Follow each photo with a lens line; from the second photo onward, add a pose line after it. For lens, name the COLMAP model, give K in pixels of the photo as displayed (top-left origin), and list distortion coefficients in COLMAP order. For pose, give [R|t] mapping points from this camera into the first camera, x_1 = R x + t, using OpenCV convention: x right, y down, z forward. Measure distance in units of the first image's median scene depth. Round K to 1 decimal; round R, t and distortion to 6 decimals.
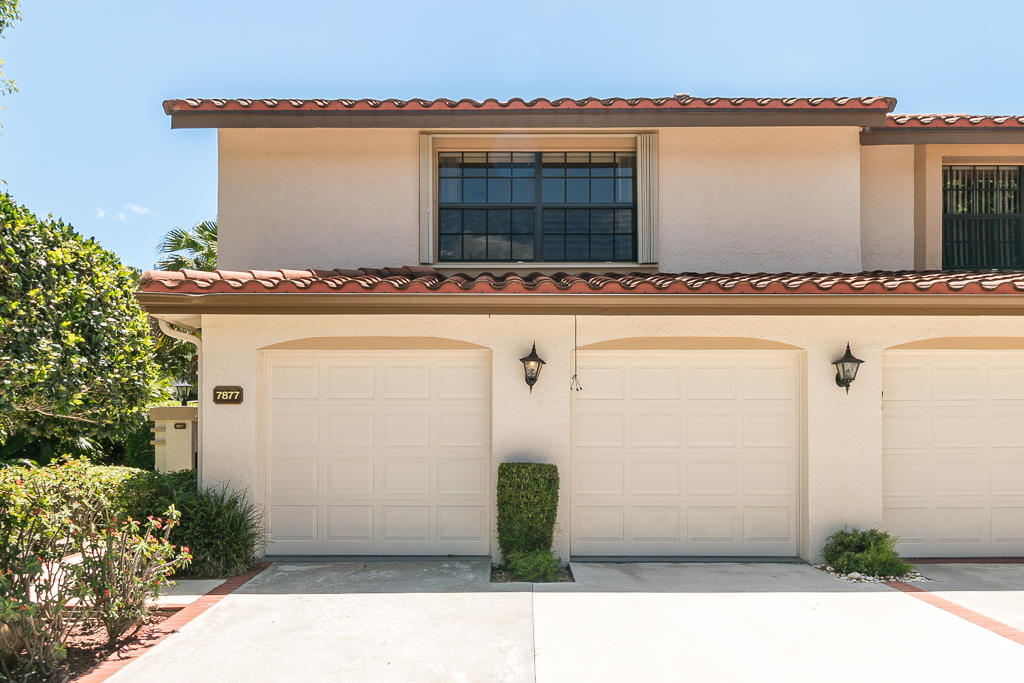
lens RADIAL K [[798.9, 0, 499.4], [0, 798.9, 390.2], [0, 0, 1]] dist [0.001318, 0.001882]
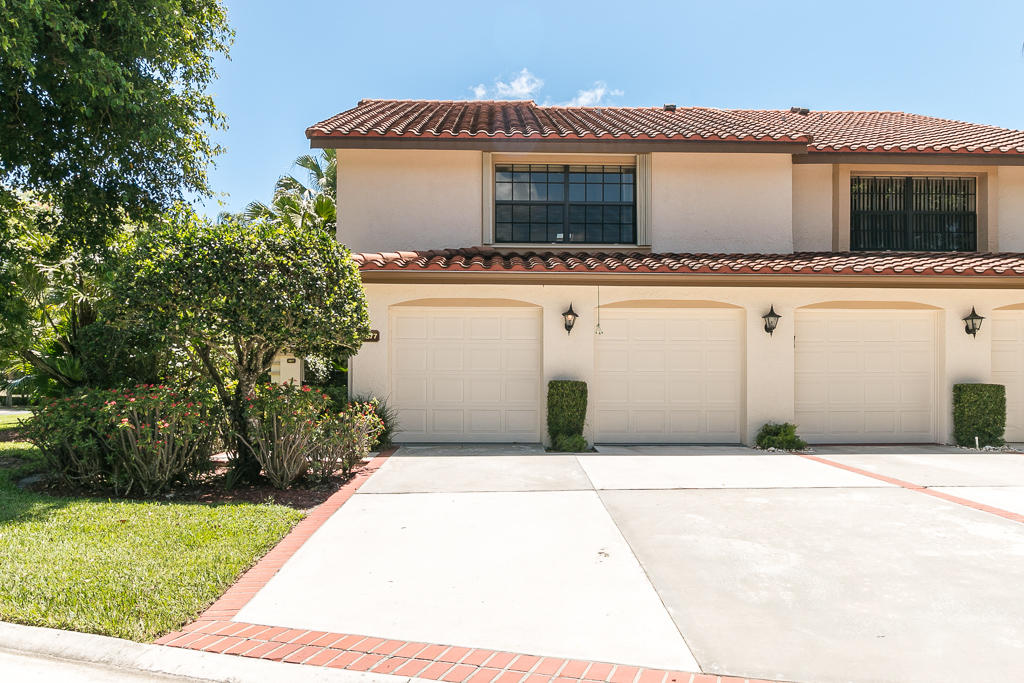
lens RADIAL K [[852.3, 0, 512.8], [0, 852.3, 339.5], [0, 0, 1]] dist [-0.003950, -0.001644]
pose [[0.999326, 0.004410, 0.036431, -0.126232], [-0.004421, 0.999990, 0.000224, 0.011113], [-0.036429, -0.000385, 0.999336, -0.627640]]
